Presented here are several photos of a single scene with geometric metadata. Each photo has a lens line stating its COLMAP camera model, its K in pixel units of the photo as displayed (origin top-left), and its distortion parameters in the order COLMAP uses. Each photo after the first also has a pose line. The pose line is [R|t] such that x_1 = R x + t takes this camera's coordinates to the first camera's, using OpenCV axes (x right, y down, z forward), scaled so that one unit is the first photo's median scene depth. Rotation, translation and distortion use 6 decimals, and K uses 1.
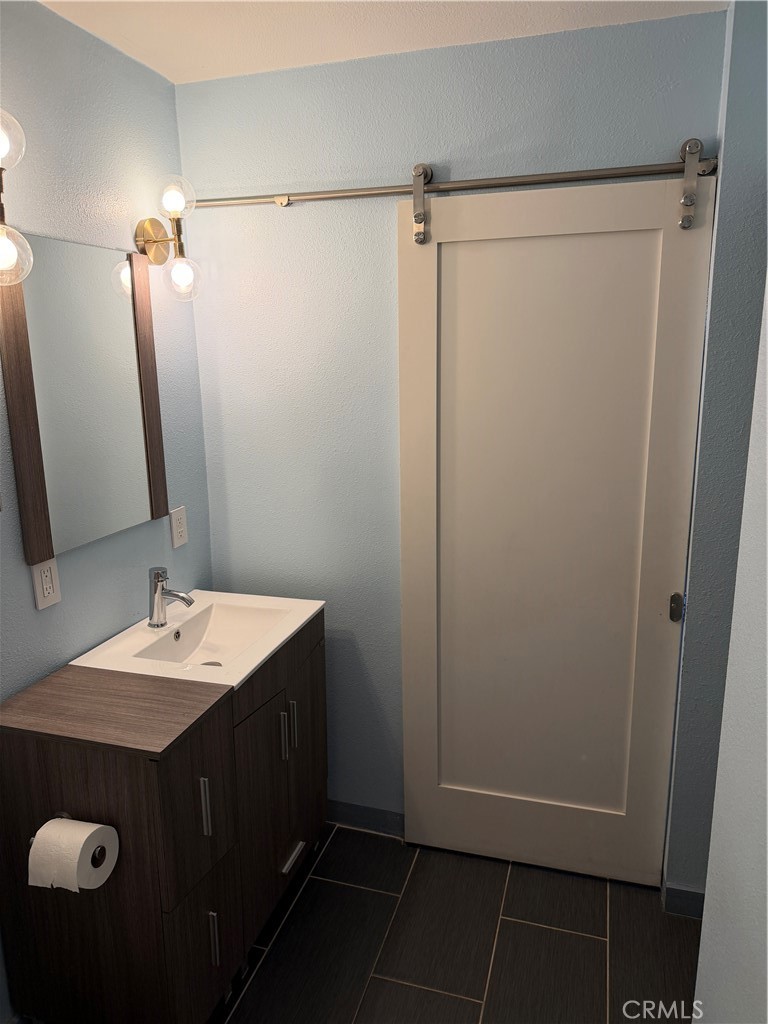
lens RADIAL K [[717.5, 0, 384.0], [0, 717.5, 512.0], [0, 0, 1]] dist [-0.000428, -0.000110]
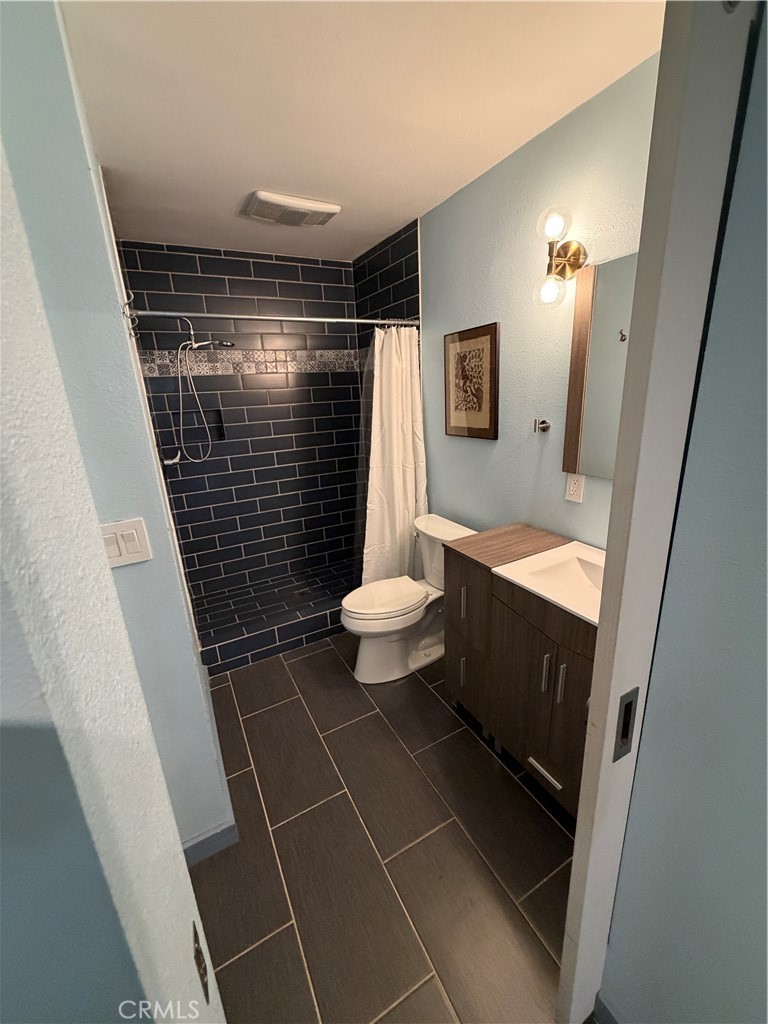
lens RADIAL K [[411.2, 0, 384.0], [0, 411.2, 512.0], [0, 0, 1]] dist [0.000598, 0.000038]
pose [[-0.703549, 0.248535, -0.665770, 0.526899], [-0.102622, 0.891499, 0.441246, -0.241224], [0.703198, 0.378761, -0.601708, 1.341905]]
